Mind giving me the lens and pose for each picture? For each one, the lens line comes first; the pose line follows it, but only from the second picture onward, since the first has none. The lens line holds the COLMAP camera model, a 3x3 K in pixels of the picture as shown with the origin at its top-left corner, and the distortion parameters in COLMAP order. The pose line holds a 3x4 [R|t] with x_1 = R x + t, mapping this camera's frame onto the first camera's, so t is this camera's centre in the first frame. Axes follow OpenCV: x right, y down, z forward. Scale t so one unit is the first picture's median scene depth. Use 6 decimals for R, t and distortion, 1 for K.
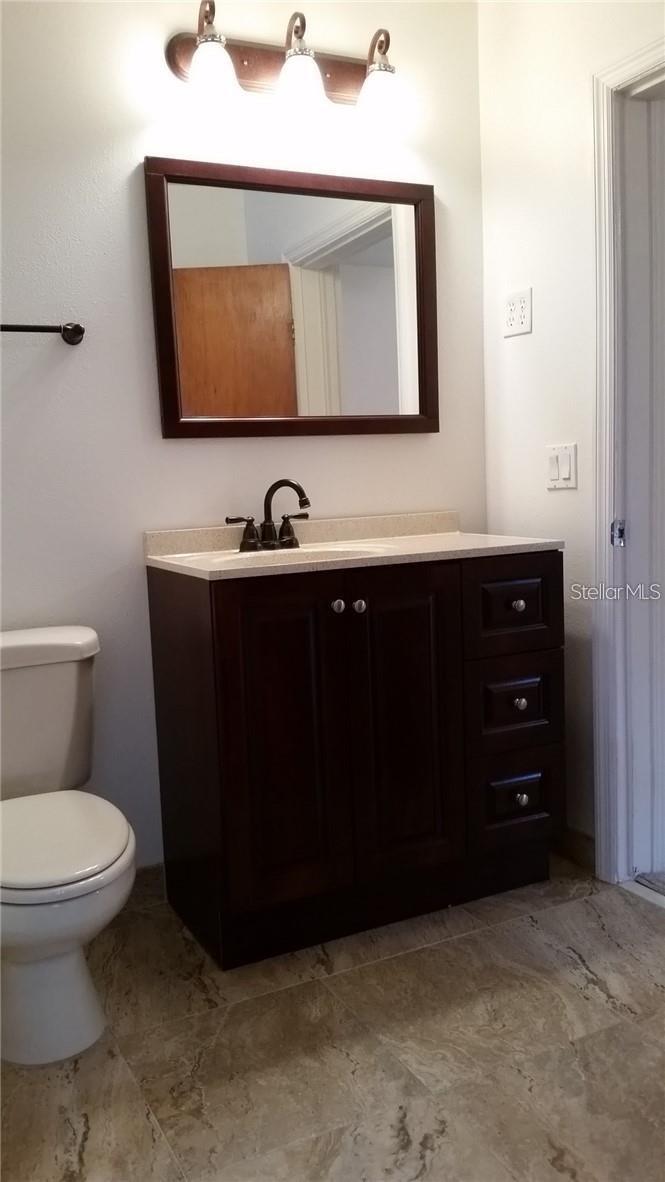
lens RADIAL K [[983.3, 0, 318.3], [0, 983.3, 590.6], [0, 0, 1]] dist [0.104450, -0.217372]
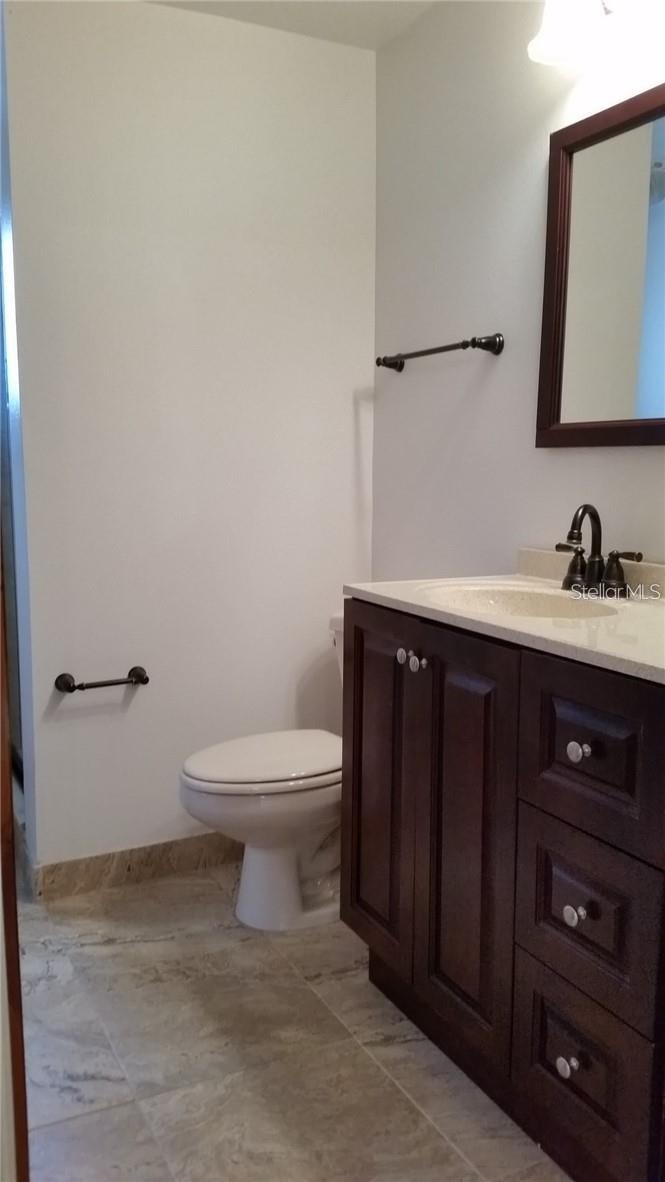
lens RADIAL K [[983.3, 0, 318.3], [0, 983.3, 590.6], [0, 0, 1]] dist [0.104450, -0.217372]
pose [[-0.018311, 0.175147, -0.984372, 0.874363], [-0.118921, 0.977167, 0.176077, -0.186187], [0.992735, 0.120287, 0.002936, 0.939692]]
